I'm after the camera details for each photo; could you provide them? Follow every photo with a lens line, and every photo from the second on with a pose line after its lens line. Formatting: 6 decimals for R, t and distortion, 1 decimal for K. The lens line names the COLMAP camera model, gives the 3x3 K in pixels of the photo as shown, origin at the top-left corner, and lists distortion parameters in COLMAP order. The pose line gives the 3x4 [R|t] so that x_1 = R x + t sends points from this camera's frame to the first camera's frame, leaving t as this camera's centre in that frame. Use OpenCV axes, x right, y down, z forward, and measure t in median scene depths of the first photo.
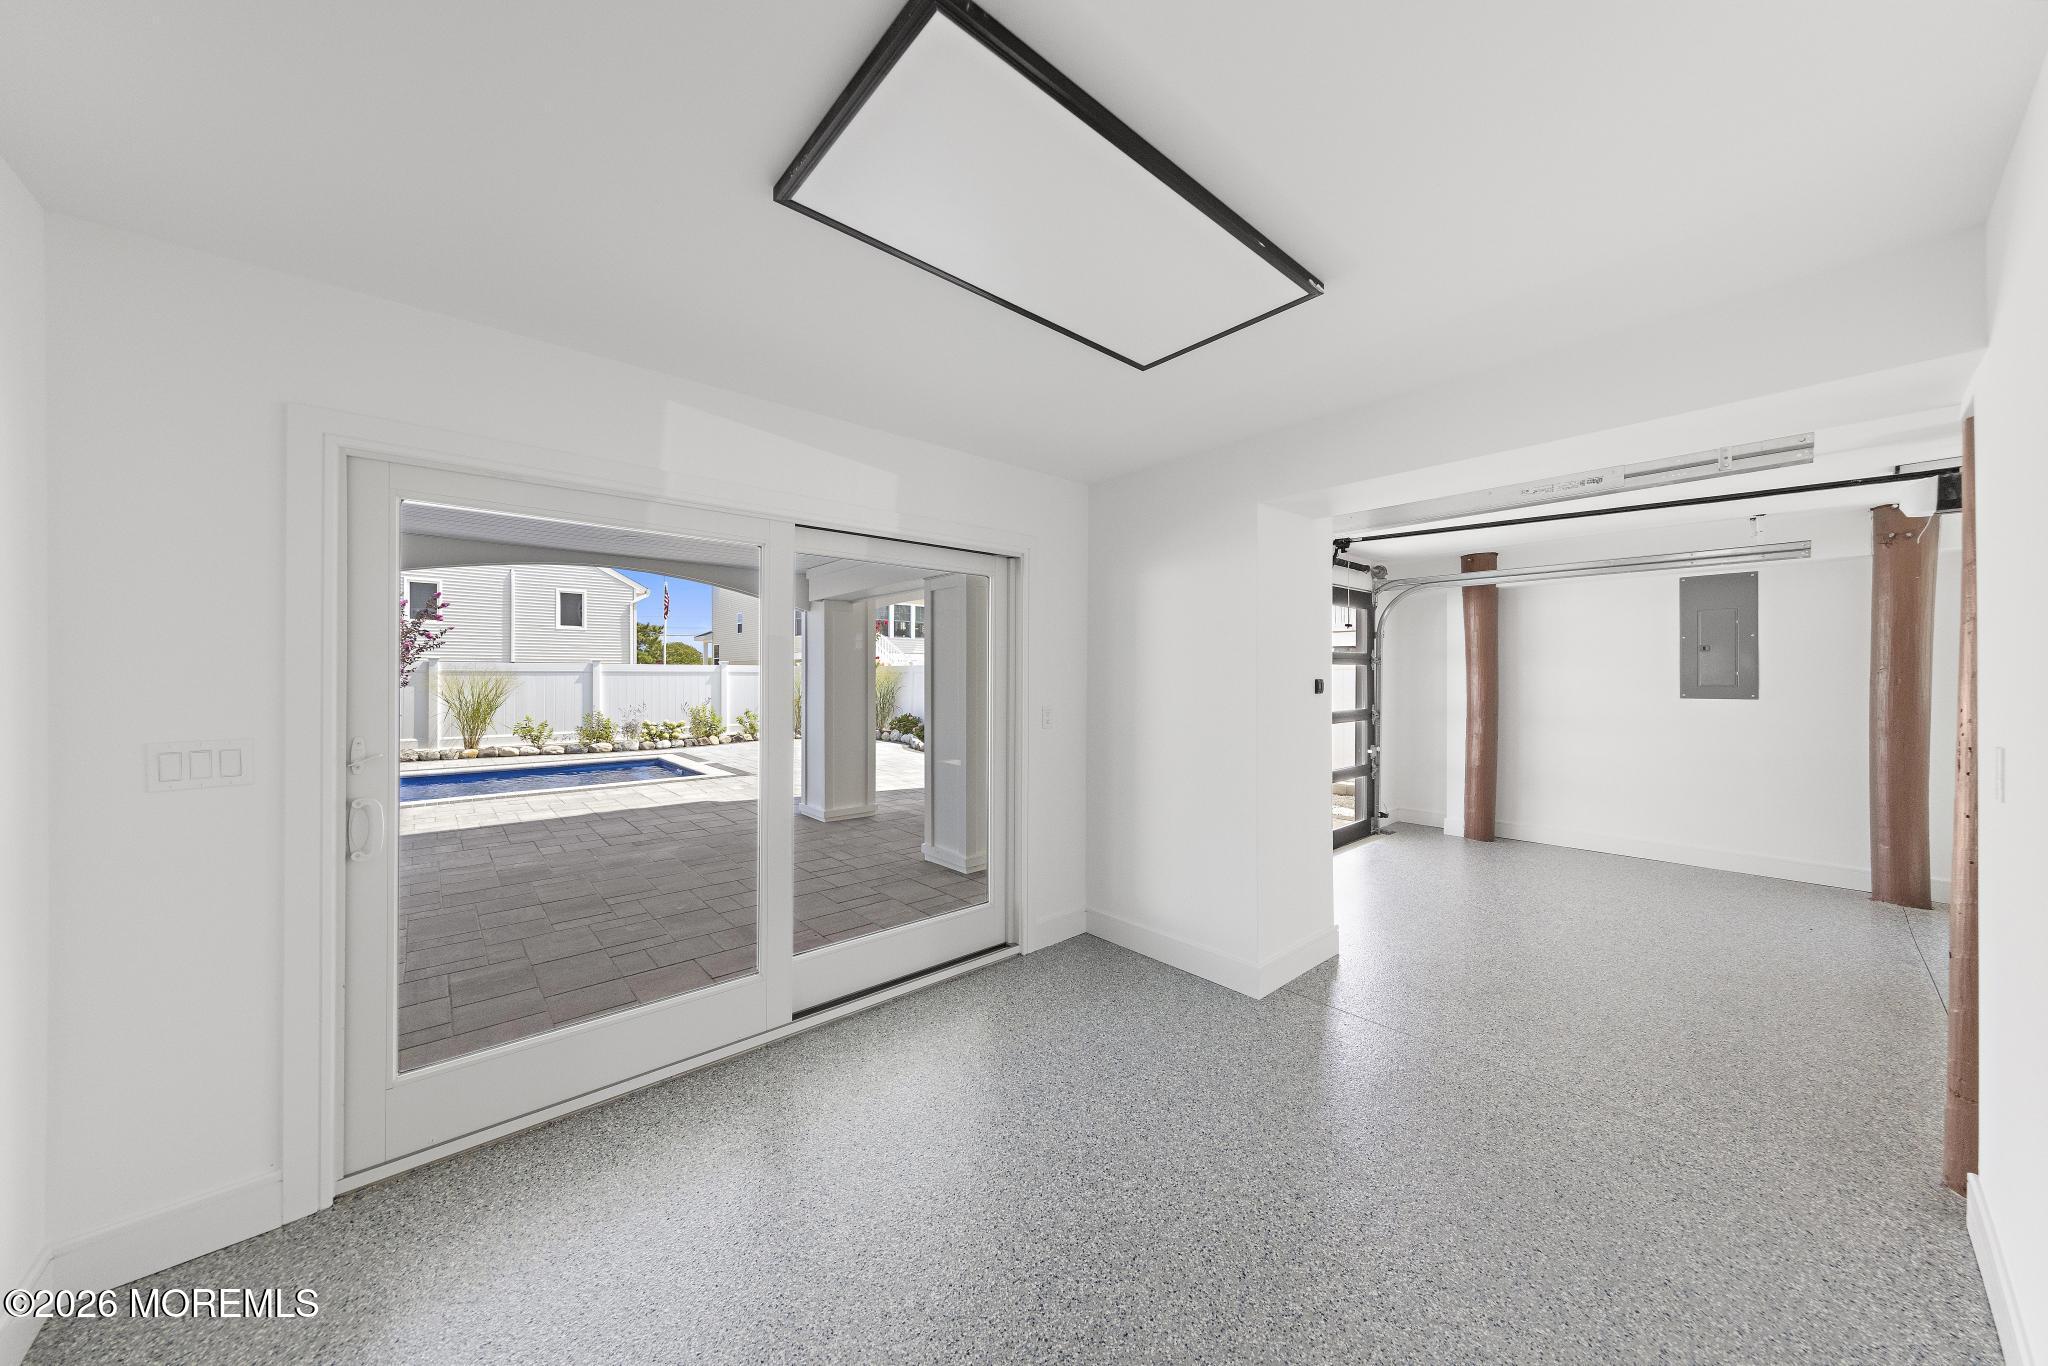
lens RADIAL K [[682.3, 0, 1034.7], [0, 682.3, 679.2], [0, 0, 1]] dist [0.007415, -0.000137]
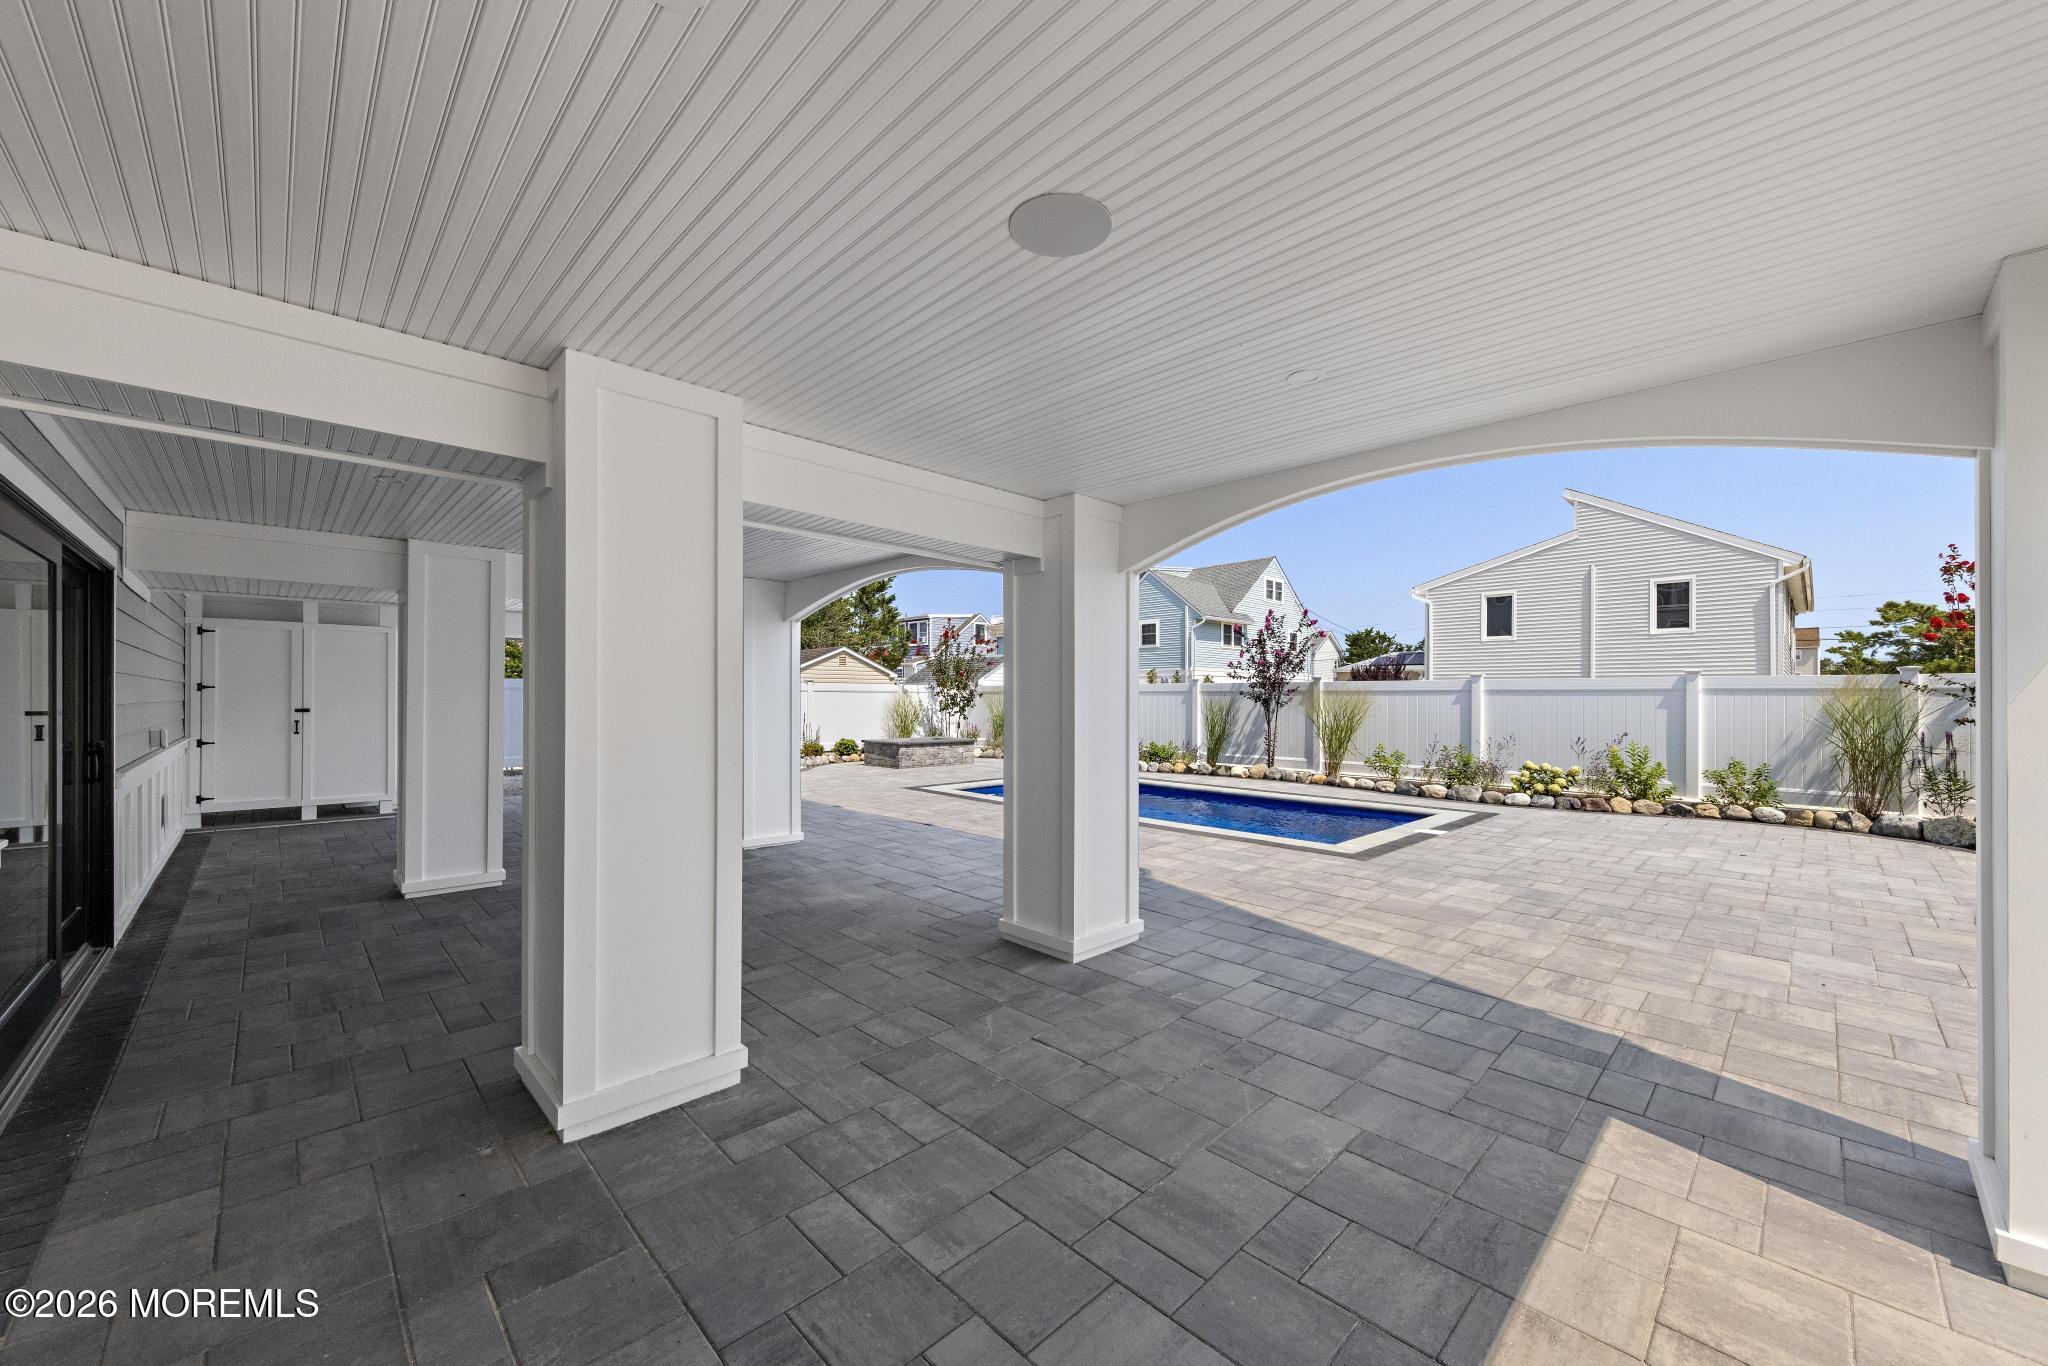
lens RADIAL K [[774.4, 0, 1046.6], [0, 774.4, 692.0], [0, 0, 1]] dist [0.007649, -0.001394]
pose [[0.062390, -0.007677, -0.998022, 0.232005], [-0.006559, 0.999946, -0.008101, 0.001354], [0.998030, 0.007051, 0.062336, 0.654873]]
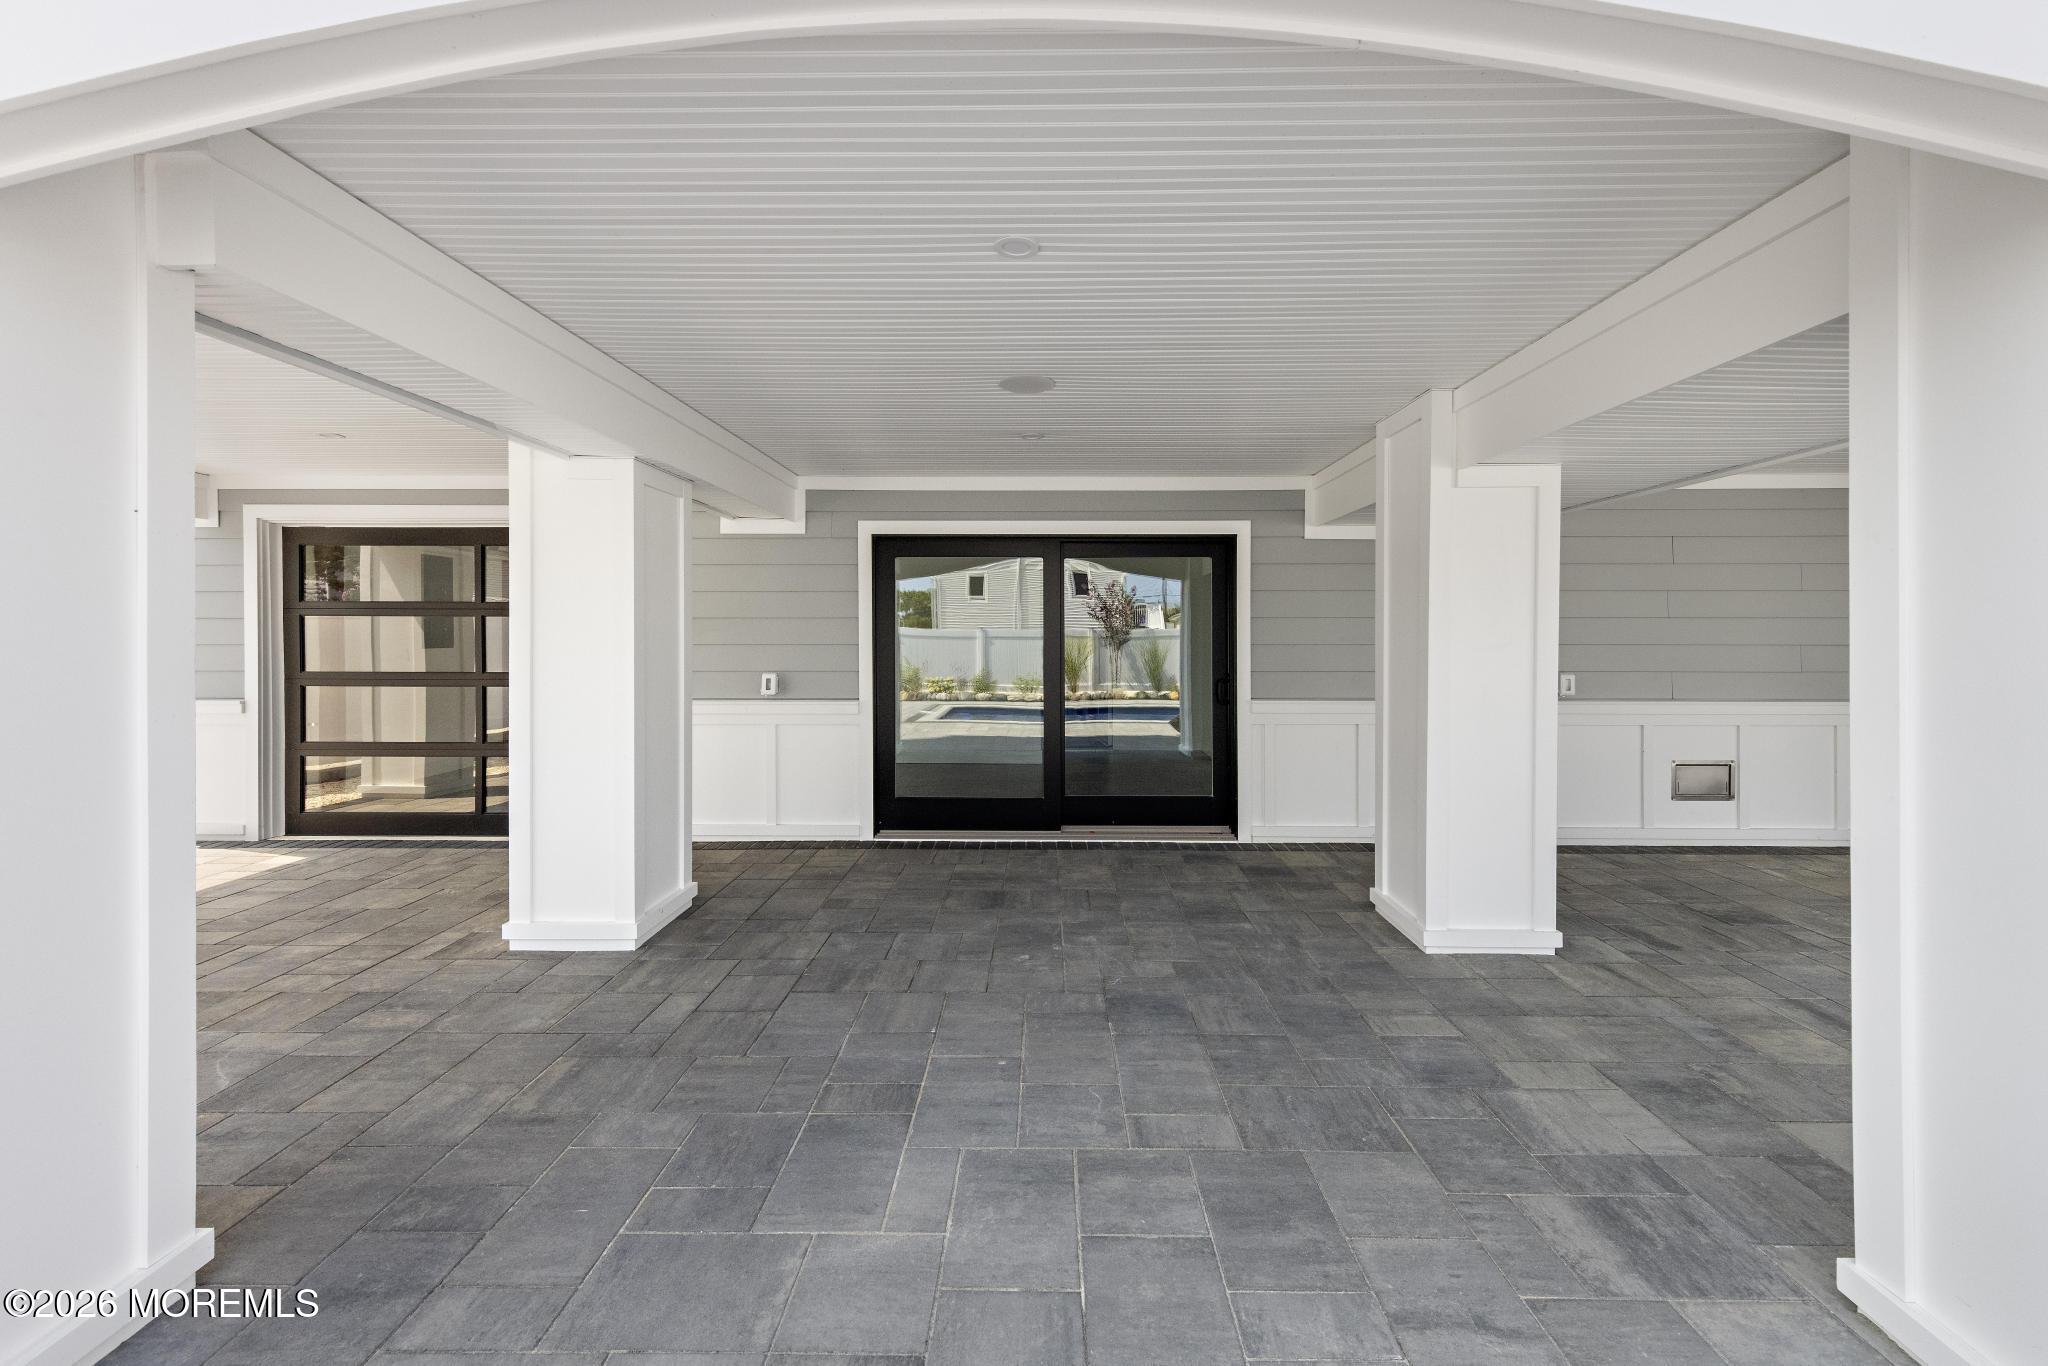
lens RADIAL K [[774.4, 0, 1032.6], [0, 774.4, 636.8], [0, 0, 1]] dist [0.007649, -0.001394]
pose [[-0.734731, -0.003957, 0.678347, -0.442322], [0.002055, 0.999965, 0.008058, -0.000949], [-0.678356, 0.007314, -0.734697, 0.658507]]
